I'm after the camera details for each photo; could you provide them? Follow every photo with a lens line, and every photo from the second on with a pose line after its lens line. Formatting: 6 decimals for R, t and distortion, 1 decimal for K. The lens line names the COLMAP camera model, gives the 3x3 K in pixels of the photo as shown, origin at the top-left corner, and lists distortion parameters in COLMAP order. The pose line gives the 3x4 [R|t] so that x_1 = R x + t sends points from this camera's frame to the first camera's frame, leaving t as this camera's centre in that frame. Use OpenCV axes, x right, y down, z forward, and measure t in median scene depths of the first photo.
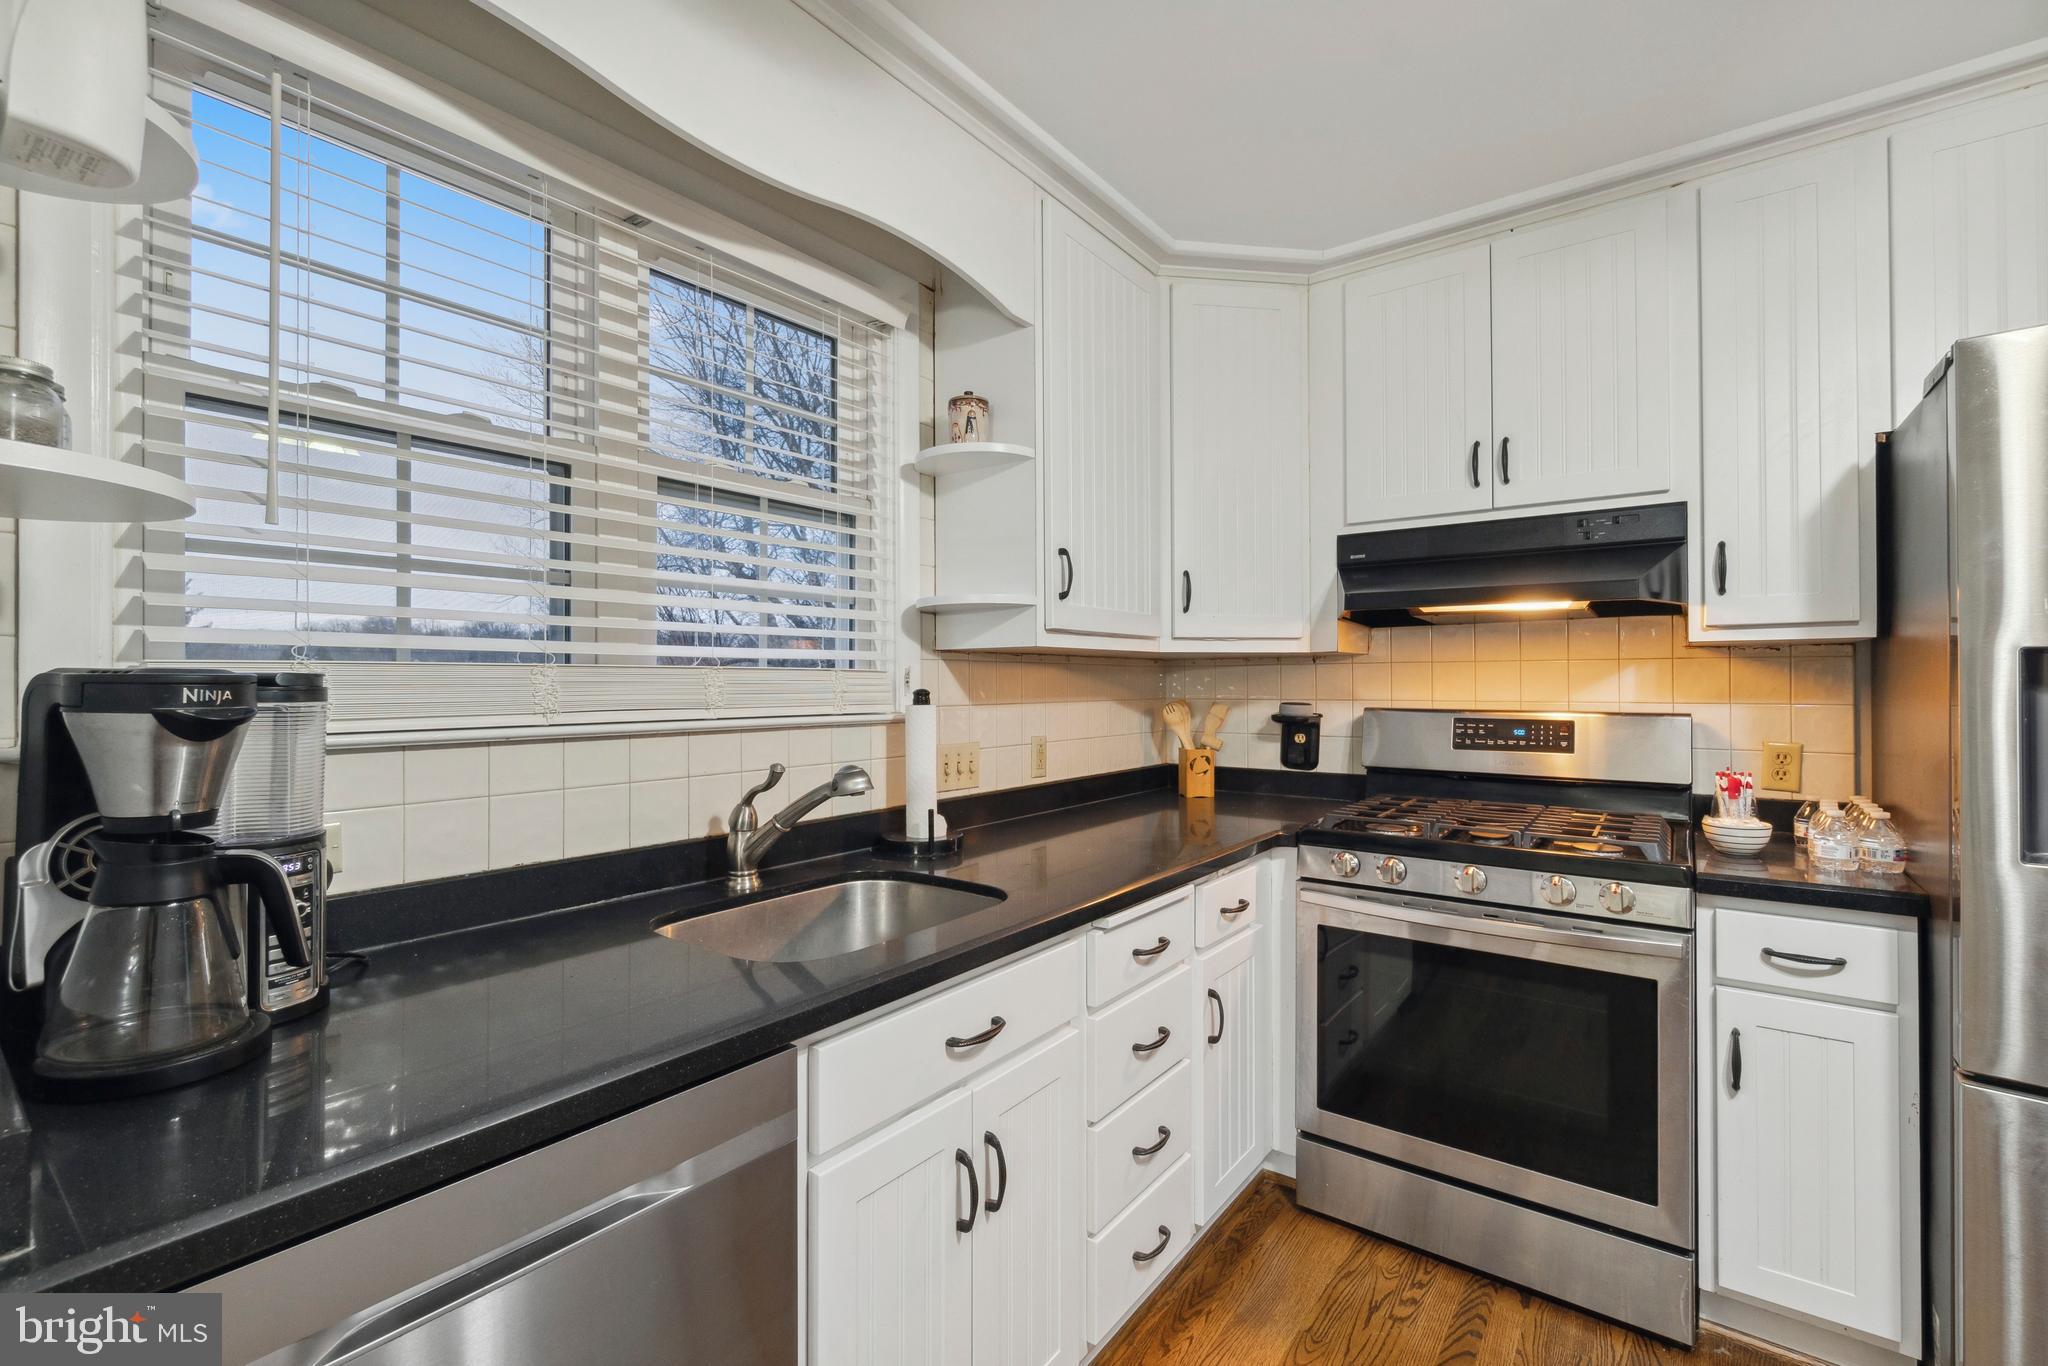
lens RADIAL K [[888.8, 0, 1012.1], [0, 888.8, 673.8], [0, 0, 1]] dist [-0.009200, 0.002059]
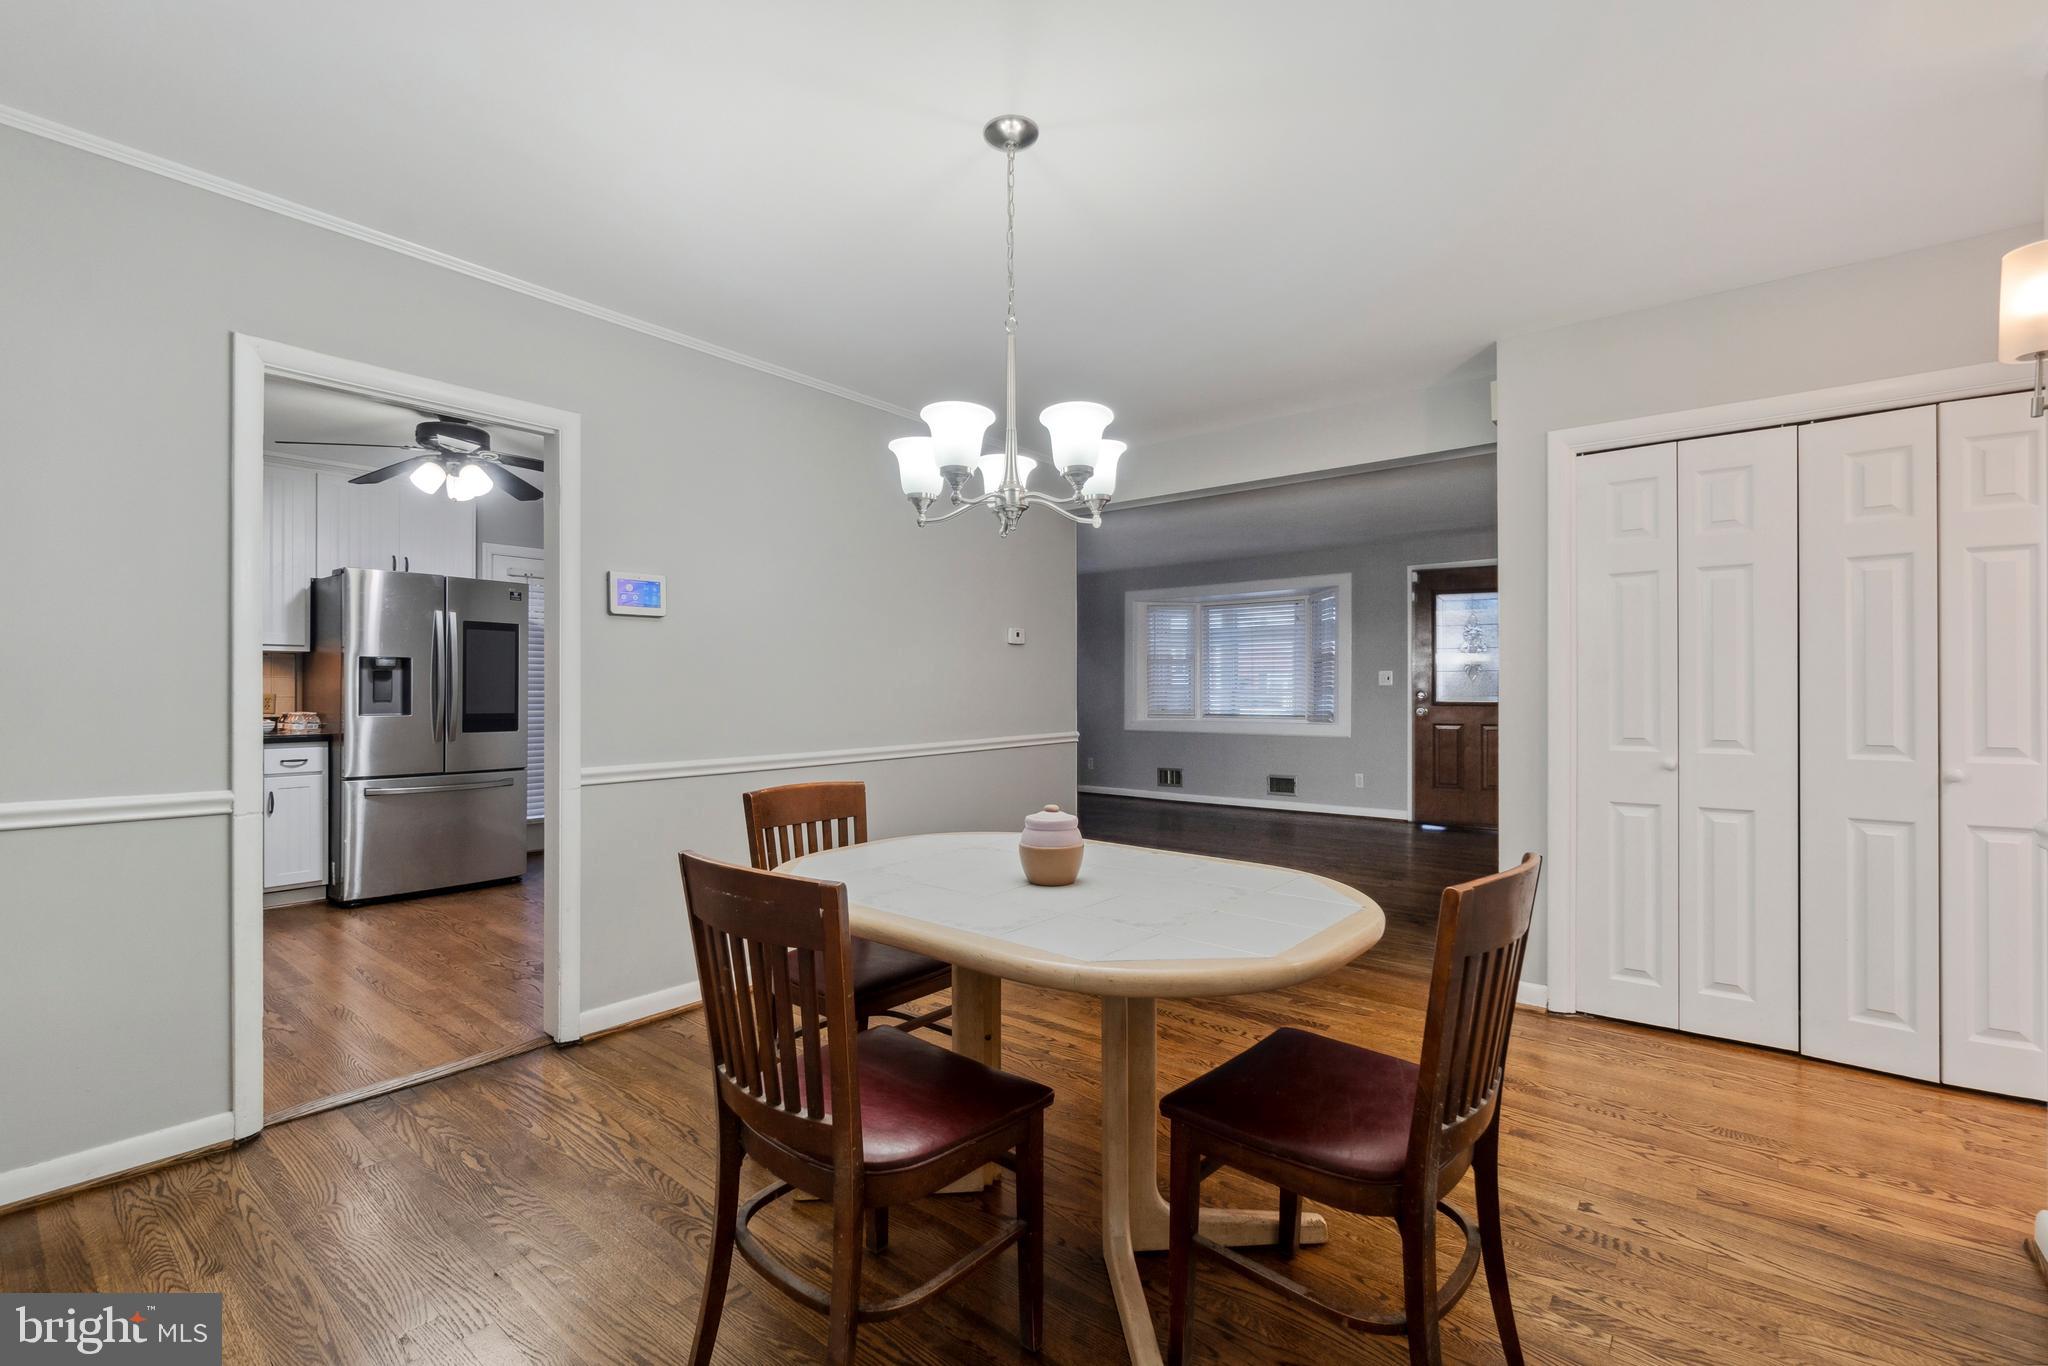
lens RADIAL K [[888.8, 0, 1013.0], [0, 888.8, 680.0], [0, 0, 1]] dist [-0.009200, 0.002059]
pose [[0.035635, 0.003572, 0.999359, -1.632546], [-0.008921, 0.999955, -0.003256, 0.035807], [-0.999325, -0.008799, 0.035665, -1.241777]]
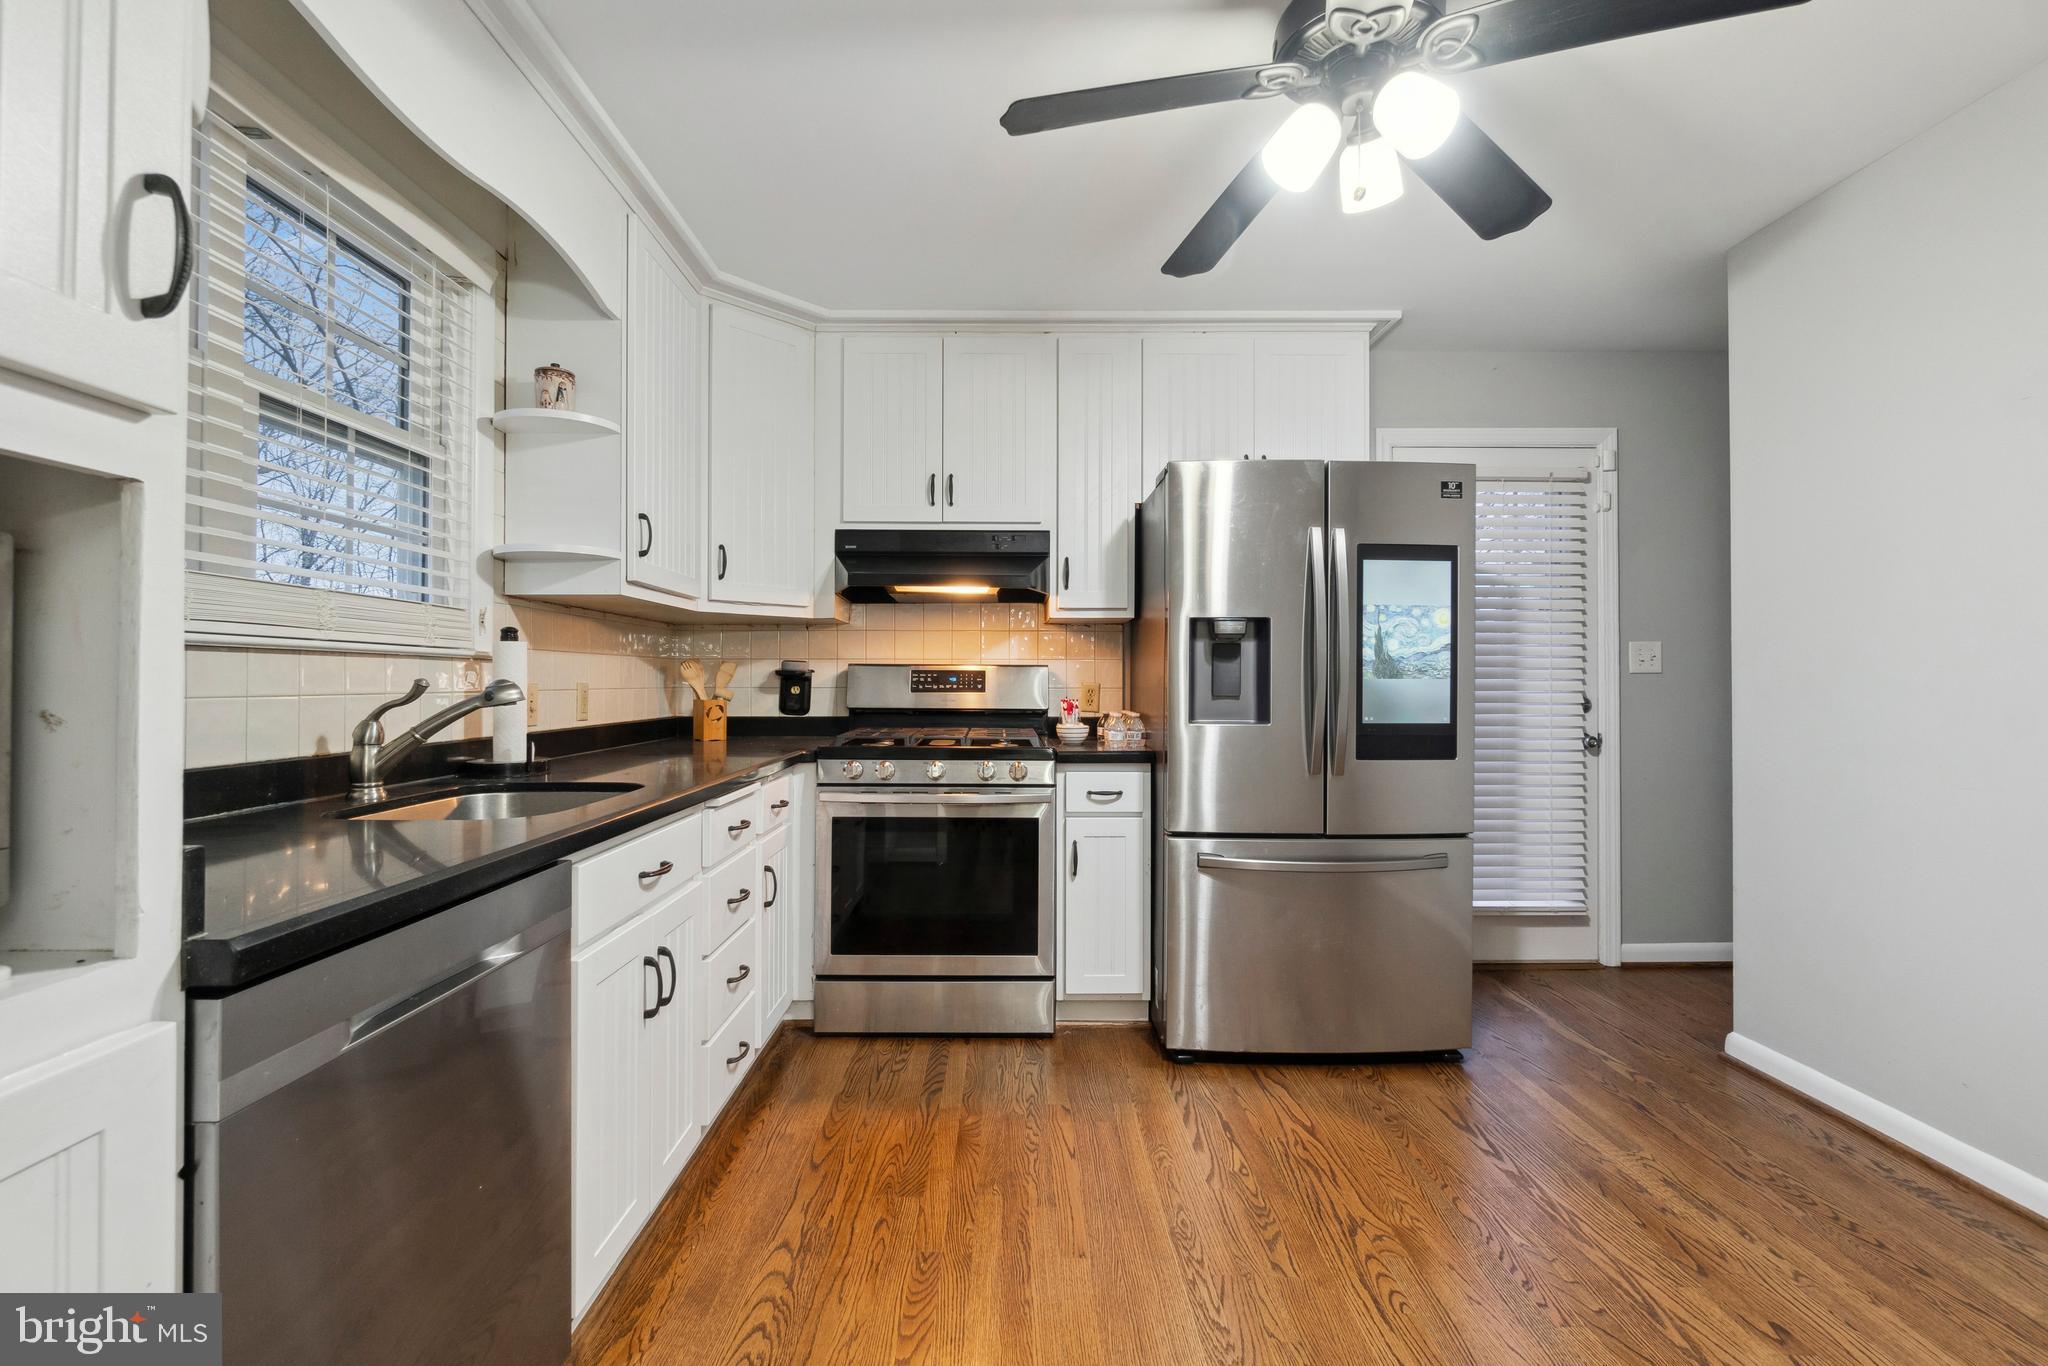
lens RADIAL K [[888.8, 0, 1018.1], [0, 888.8, 671.9], [0, 0, 1]] dist [-0.009200, 0.002059]
pose [[0.787885, 0.010060, 0.615740, -0.290301], [-0.009571, 0.999946, -0.004091, 0.073415], [-0.615748, -0.002670, 0.787939, -0.253031]]
